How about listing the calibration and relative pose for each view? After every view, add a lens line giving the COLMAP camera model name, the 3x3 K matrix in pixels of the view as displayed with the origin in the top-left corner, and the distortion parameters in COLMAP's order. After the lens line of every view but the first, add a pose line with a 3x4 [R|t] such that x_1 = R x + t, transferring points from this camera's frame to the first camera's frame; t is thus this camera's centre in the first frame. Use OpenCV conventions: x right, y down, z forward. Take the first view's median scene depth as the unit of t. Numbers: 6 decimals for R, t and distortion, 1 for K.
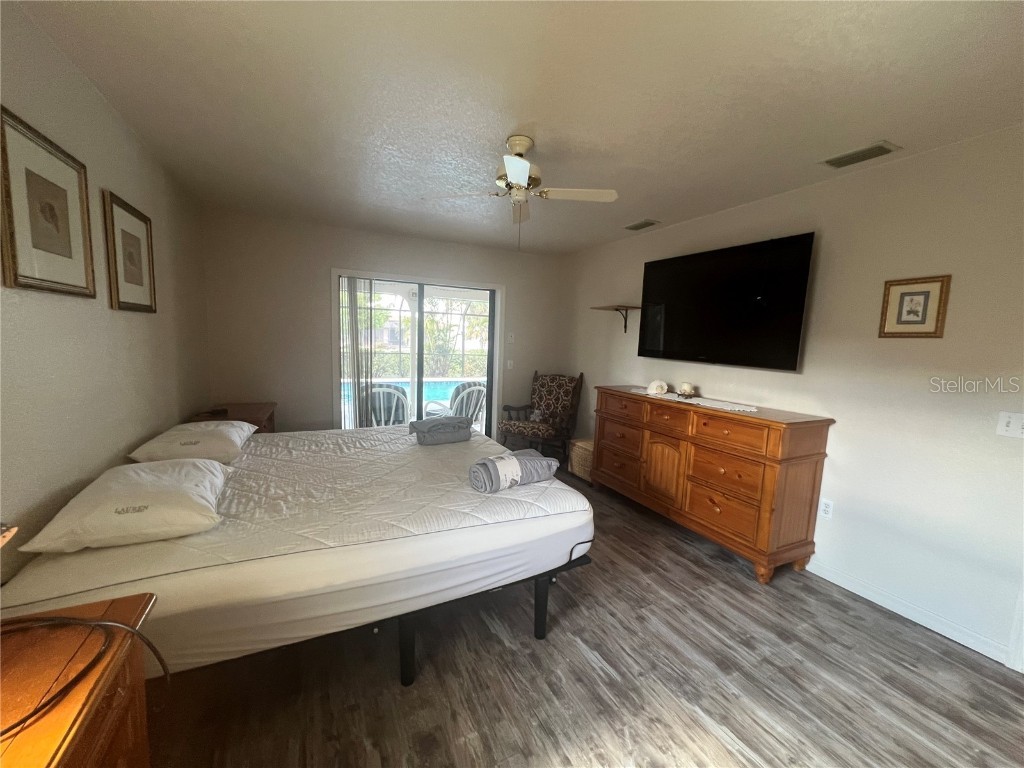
lens RADIAL K [[408.7, 0, 510.6], [0, 408.7, 385.4], [0, 0, 1]] dist [0.000087, 0.000301]
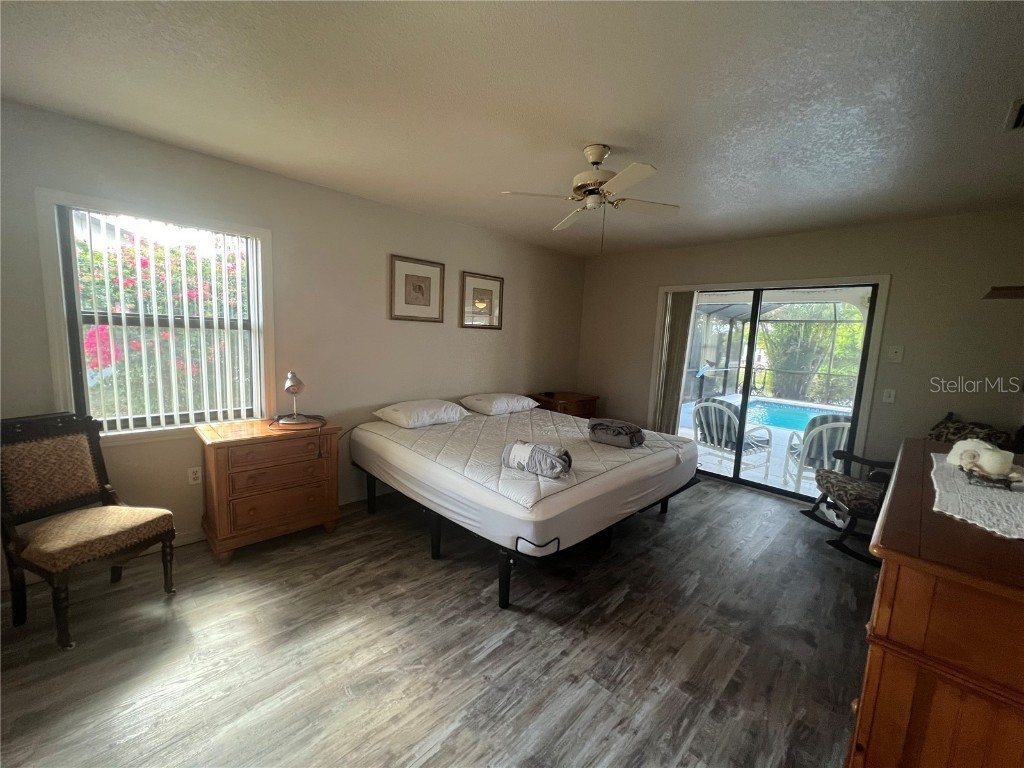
lens RADIAL K [[408.7, 0, 512.7], [0, 408.7, 385.8], [0, 0, 1]] dist [0.000087, 0.000301]
pose [[0.321039, 0.096014, -0.942187, 1.211256], [-0.143795, 0.988256, 0.051712, -0.044255], [0.936086, 0.118880, 0.331074, 0.661634]]
